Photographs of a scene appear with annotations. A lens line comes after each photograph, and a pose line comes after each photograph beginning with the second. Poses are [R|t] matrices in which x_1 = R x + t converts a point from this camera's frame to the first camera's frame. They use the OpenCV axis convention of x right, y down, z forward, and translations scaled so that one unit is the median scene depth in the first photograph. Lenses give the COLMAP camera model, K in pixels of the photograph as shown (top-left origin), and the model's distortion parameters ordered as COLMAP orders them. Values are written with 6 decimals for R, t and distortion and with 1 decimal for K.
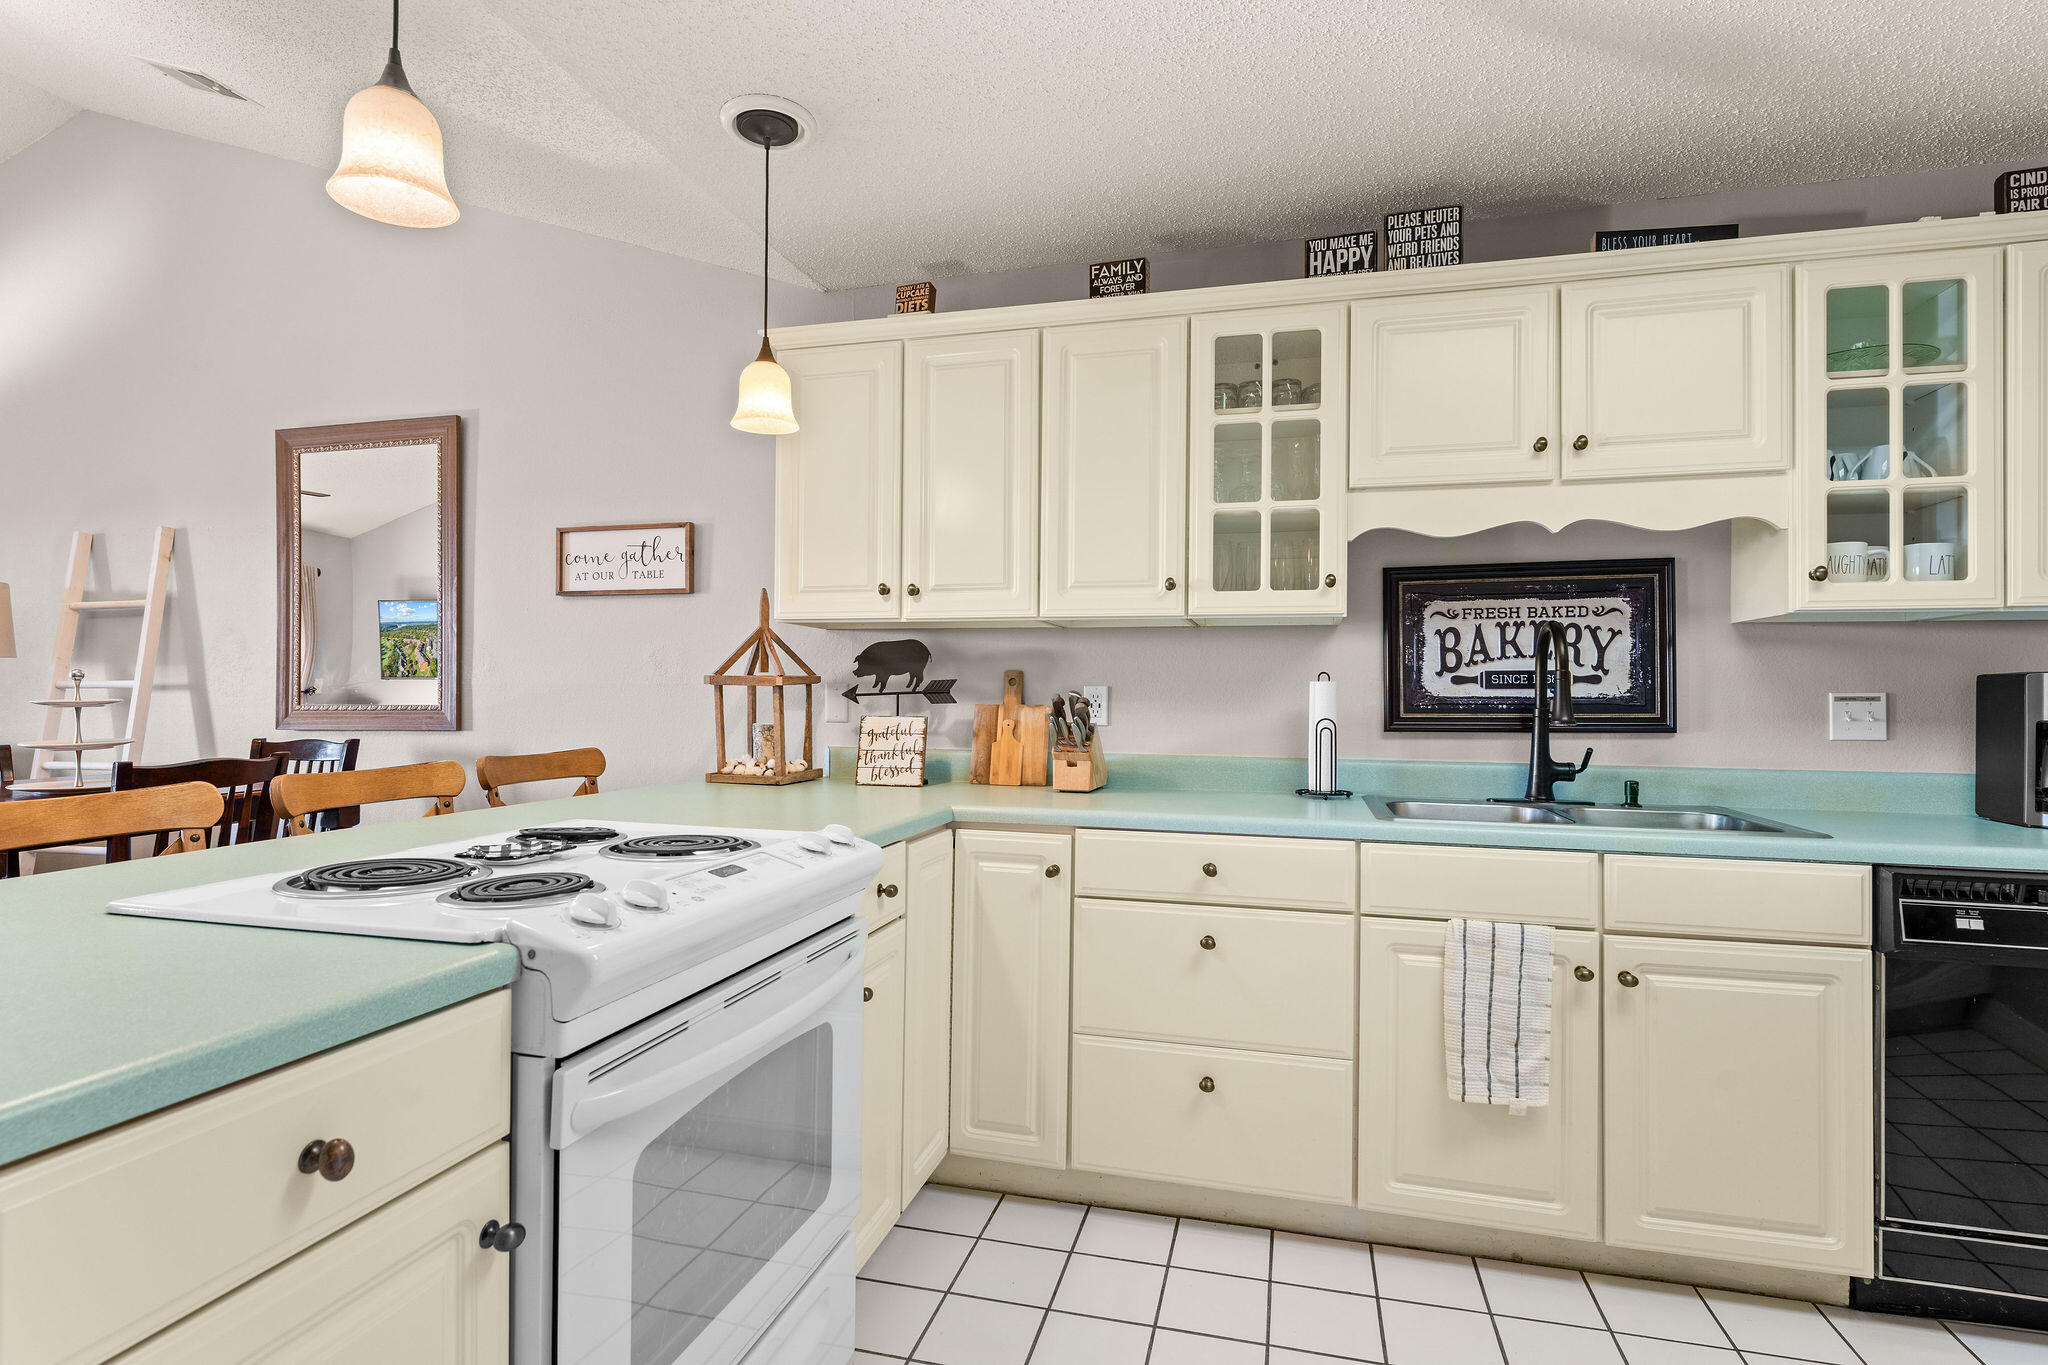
lens RADIAL K [[1014.0, 0, 1023.9], [0, 1014.0, 684.4], [0, 0, 1]] dist [0.001332, -0.000018]
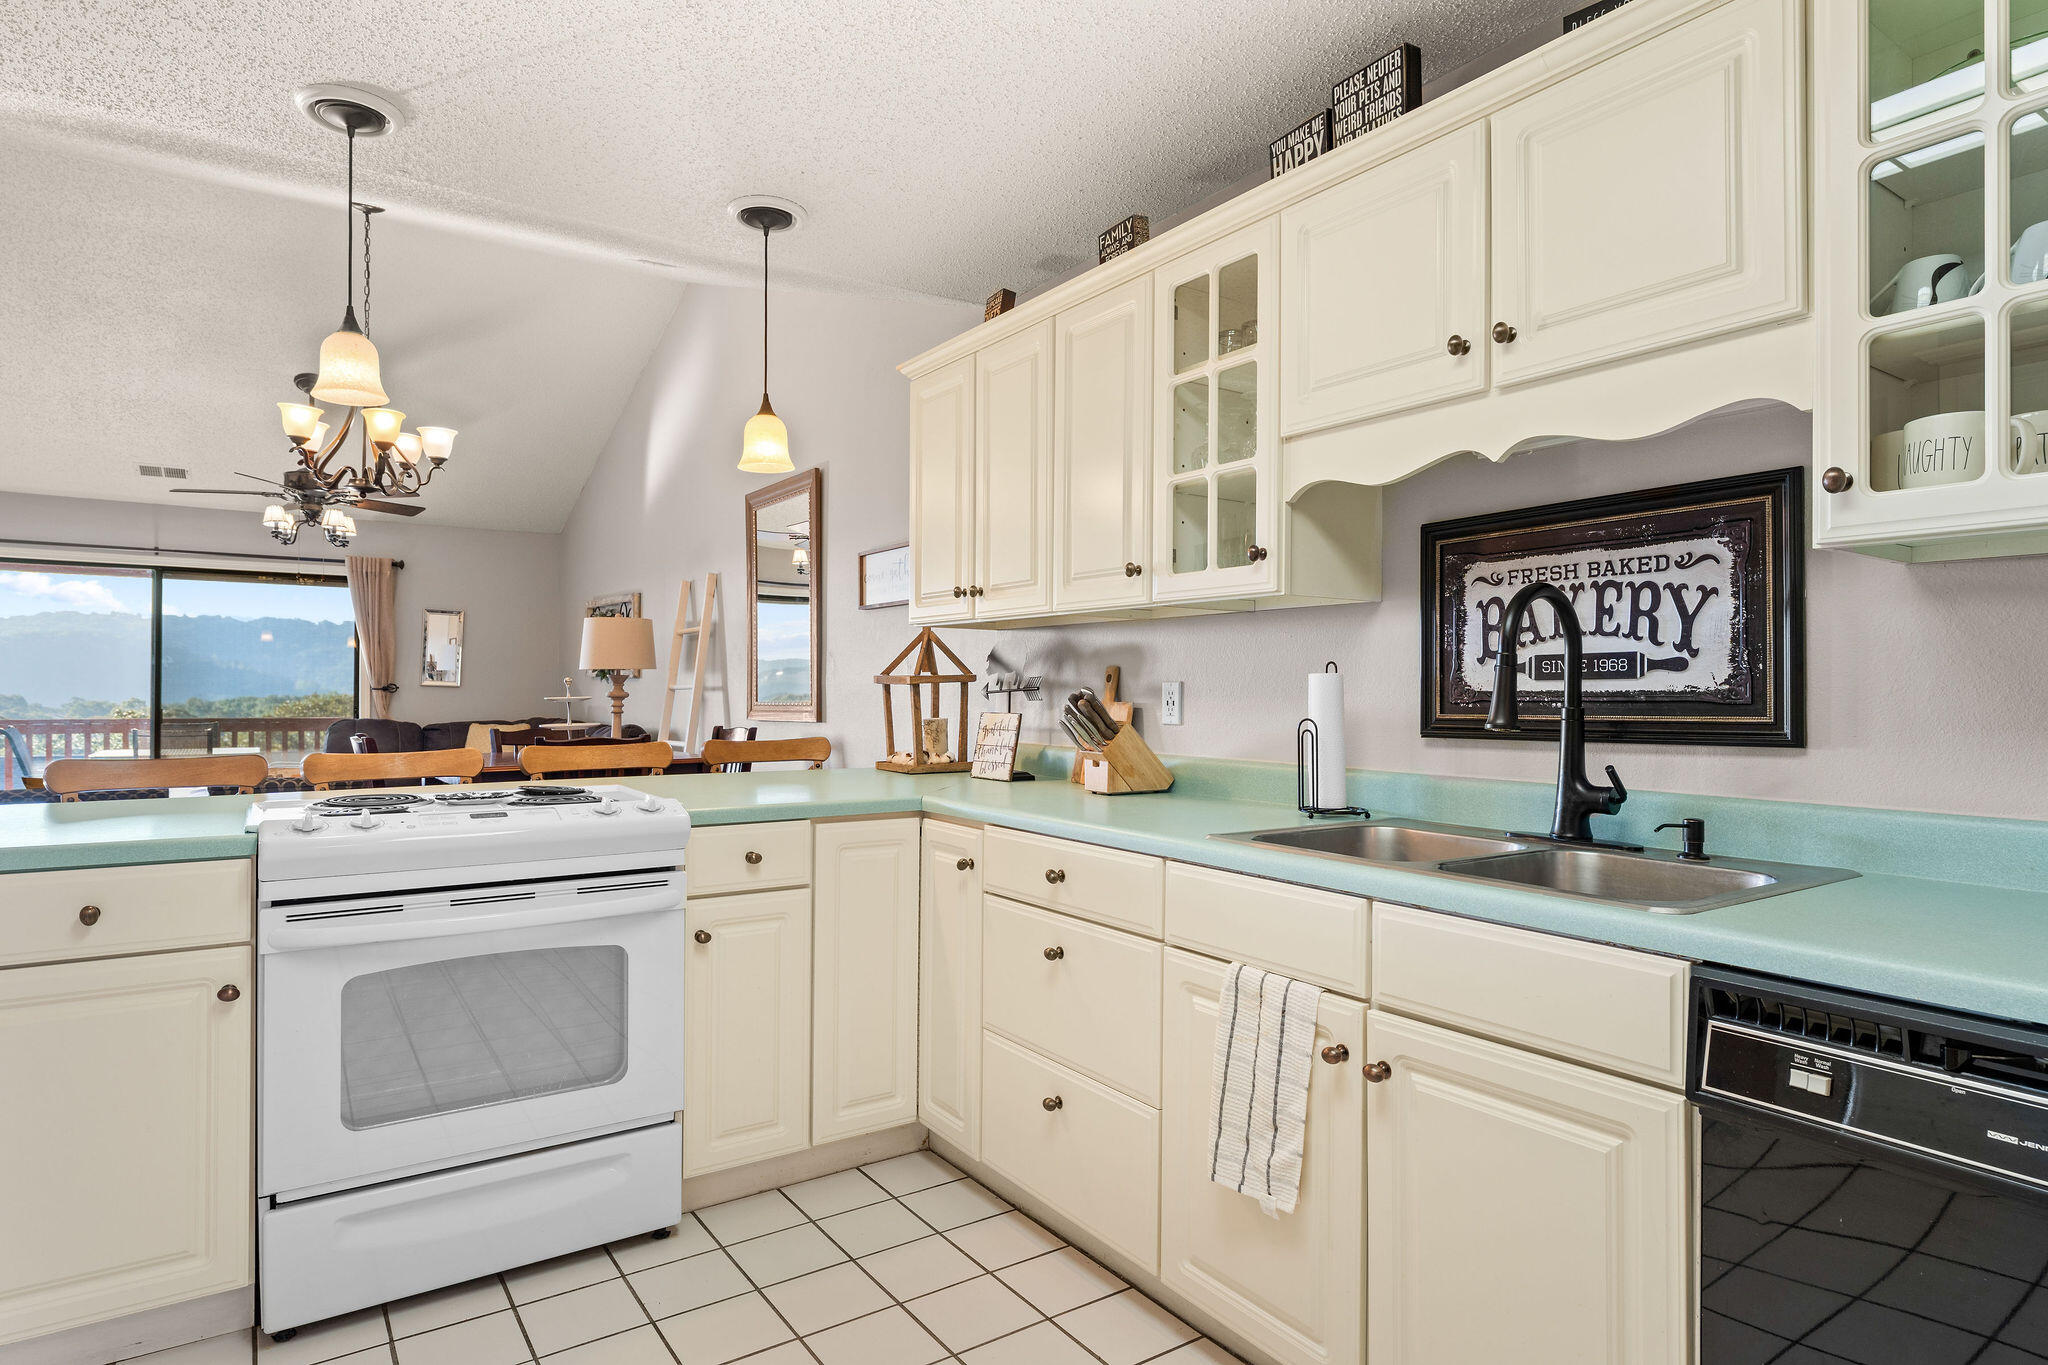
lens RADIAL K [[1128.6, 0, 1023.8], [0, 1128.6, 685.9], [0, 0, 1]] dist [0.000598, -0.000053]
pose [[0.757392, -0.007360, -0.652919, 0.731547], [0.008725, 0.999961, -0.001150, 0.006468], [0.652902, -0.004826, 0.757427, 0.163484]]
